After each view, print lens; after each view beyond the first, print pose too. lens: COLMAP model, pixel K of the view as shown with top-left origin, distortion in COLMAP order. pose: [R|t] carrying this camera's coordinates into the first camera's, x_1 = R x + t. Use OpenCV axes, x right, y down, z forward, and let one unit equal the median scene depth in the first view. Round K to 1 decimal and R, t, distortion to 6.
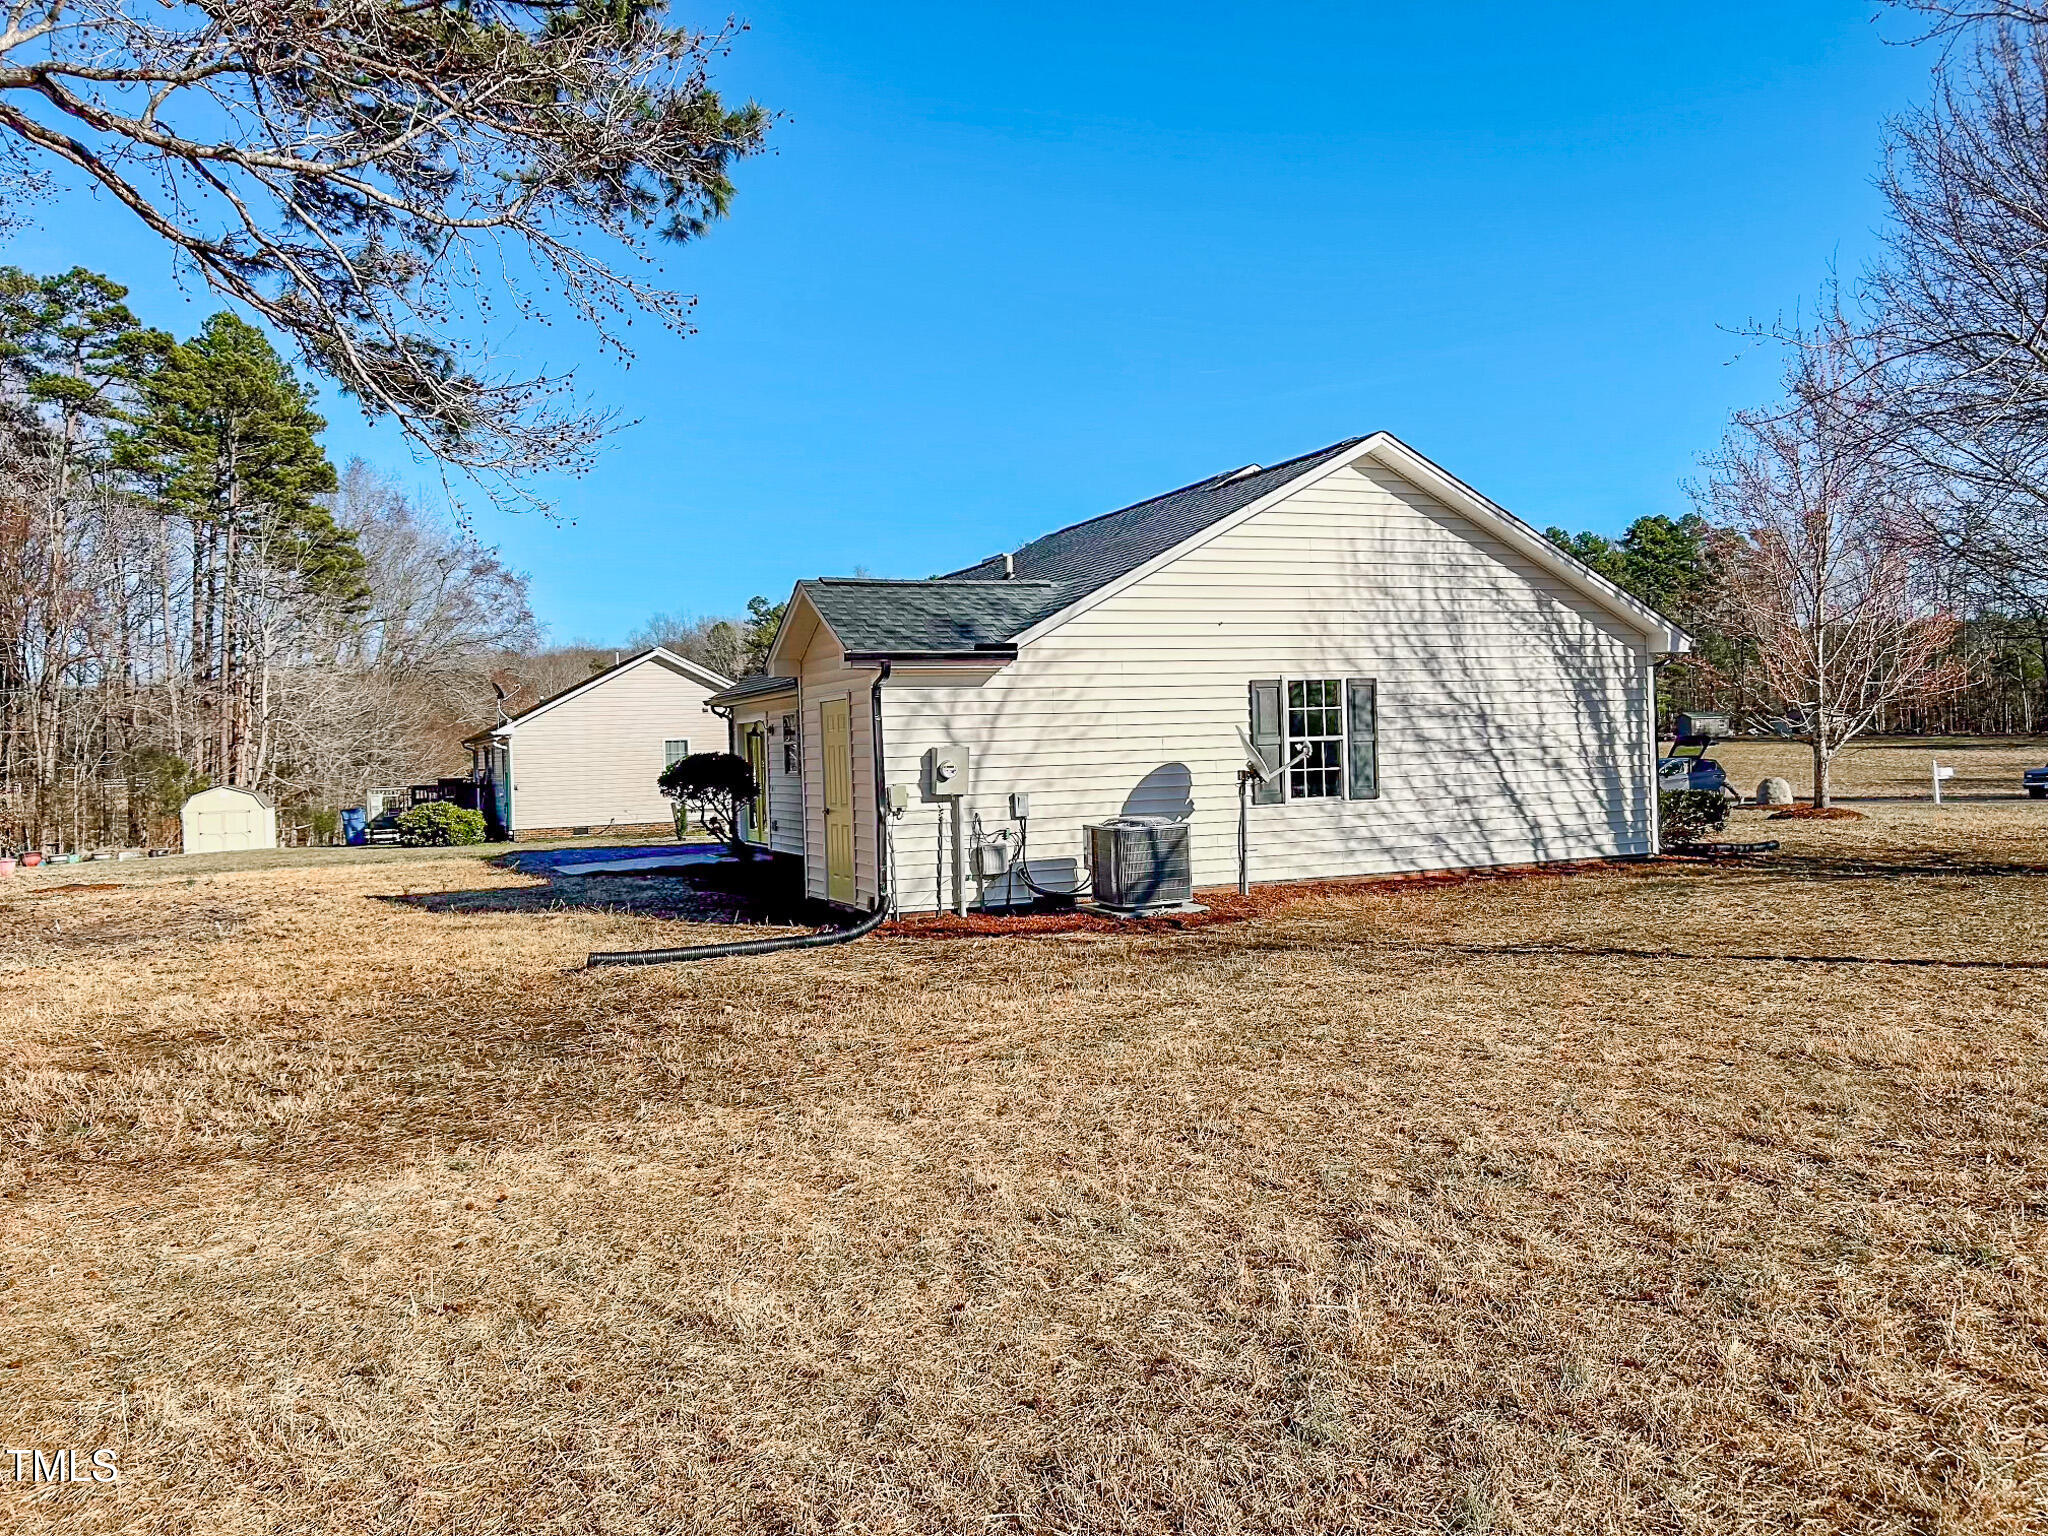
lens RADIAL K [[1546.1, 0, 1025.1], [0, 1546.1, 768.7], [0, 0, 1]] dist [0.042291, -0.005370]
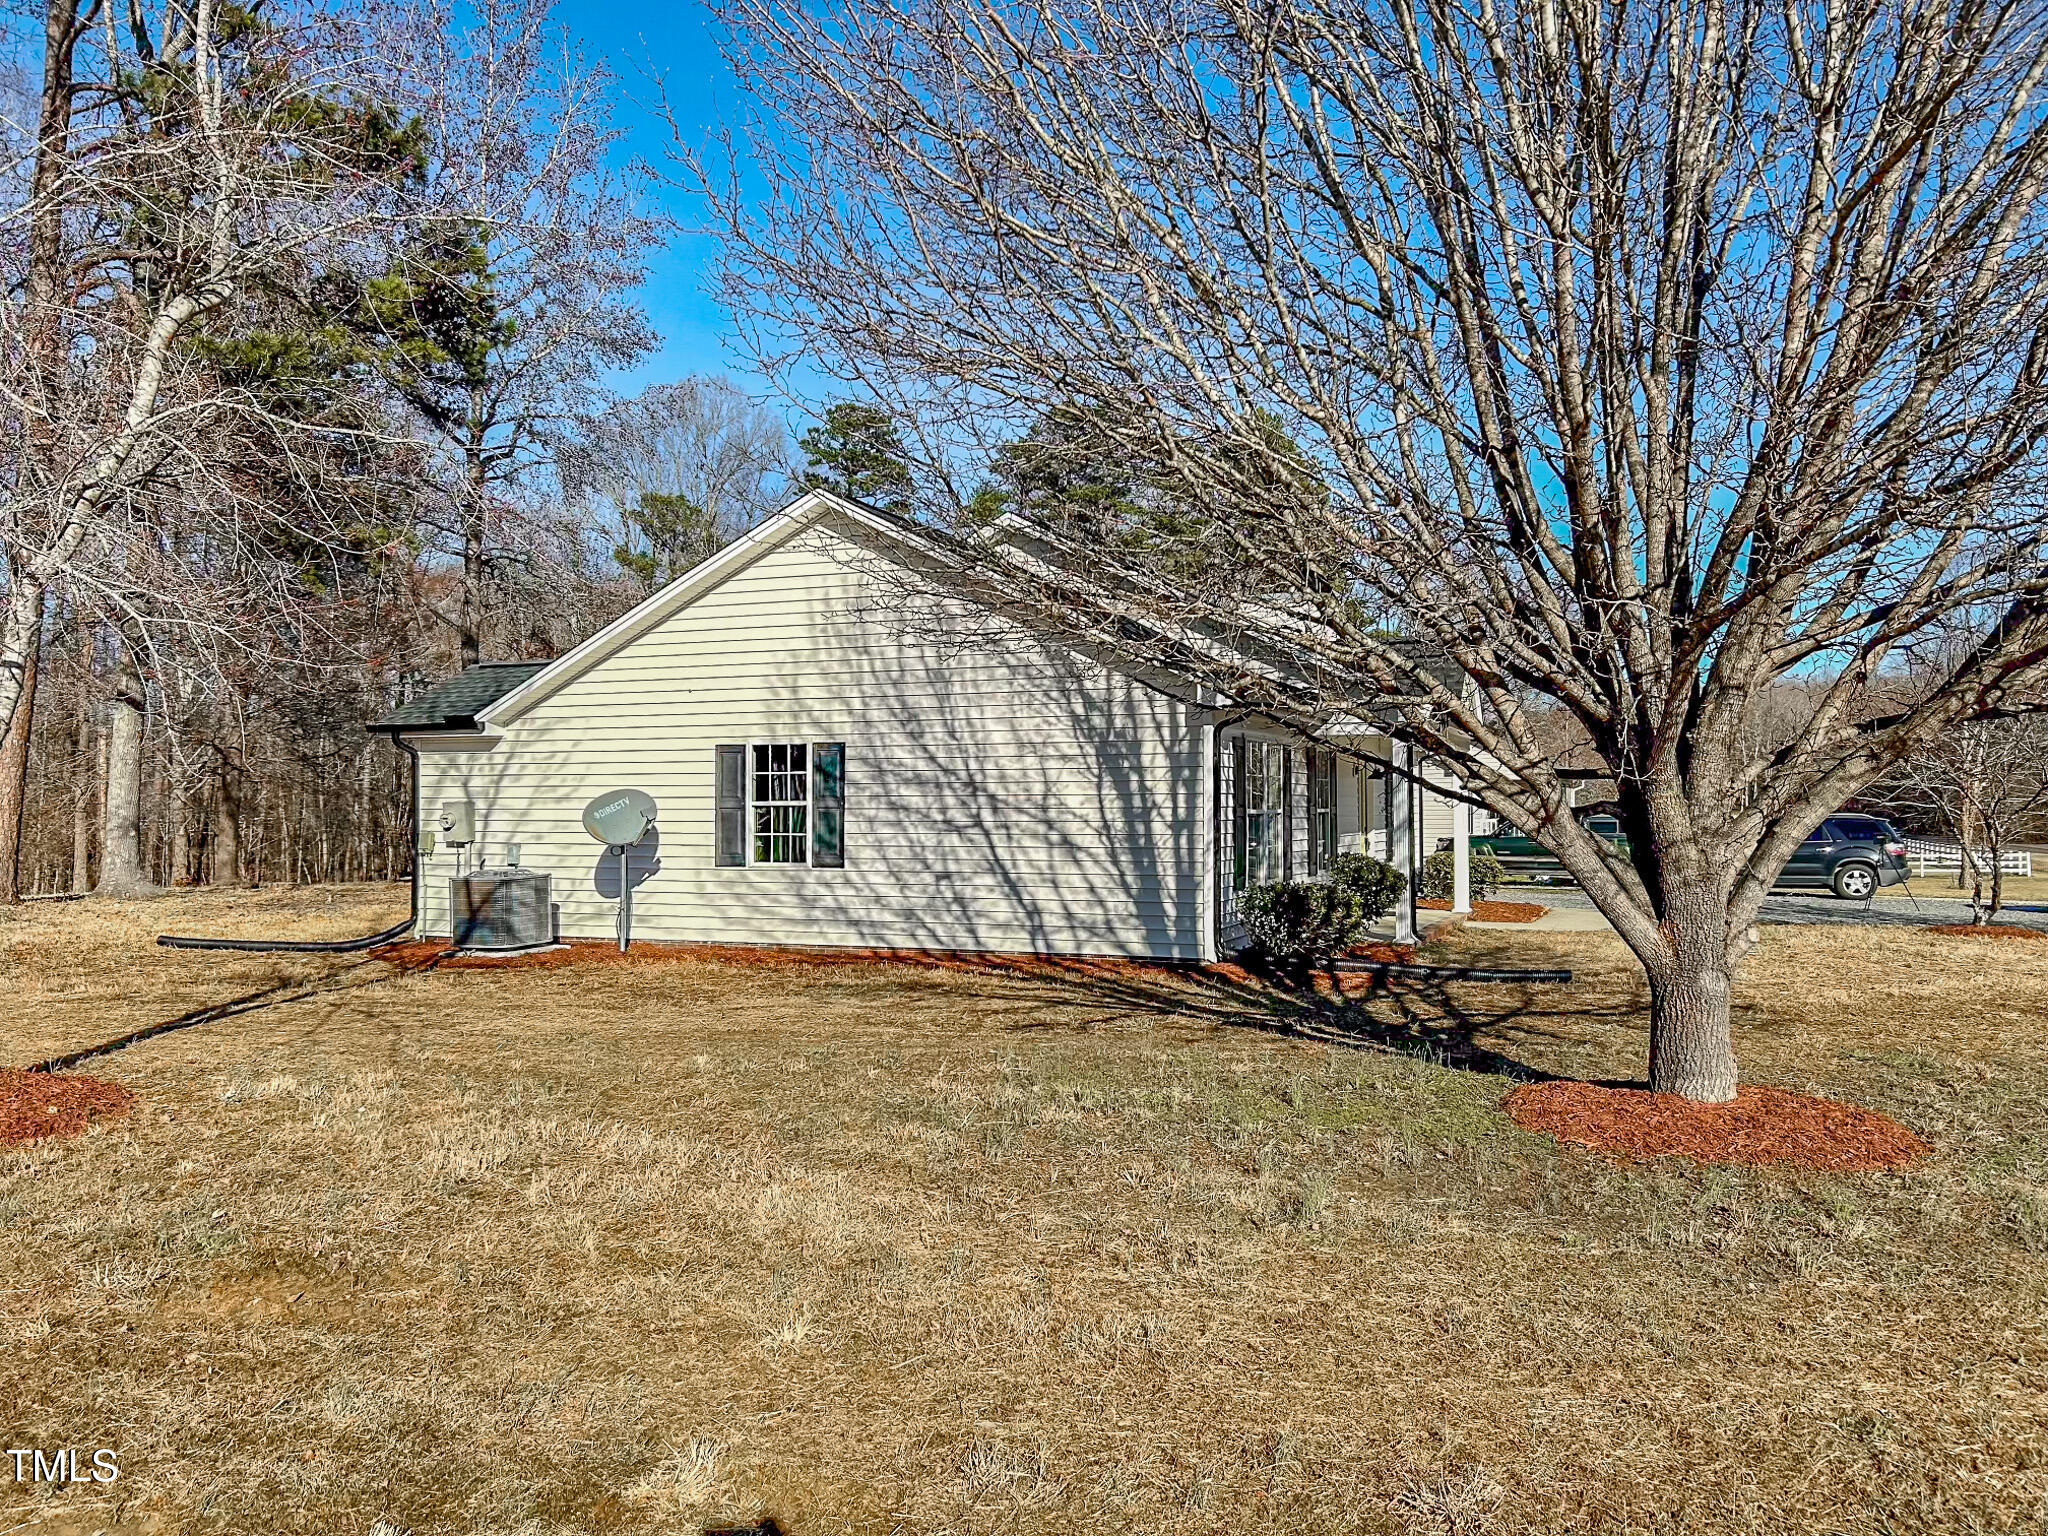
lens RADIAL K [[1546.1, 0, 1024.6], [0, 1546.1, 770.0], [0, 0, 1]] dist [0.042291, -0.005370]
pose [[0.698986, 0.019084, -0.714880, 0.957938], [-0.024912, 0.999687, 0.002330, -0.044849], [0.714701, 0.016181, 0.699243, 0.396992]]
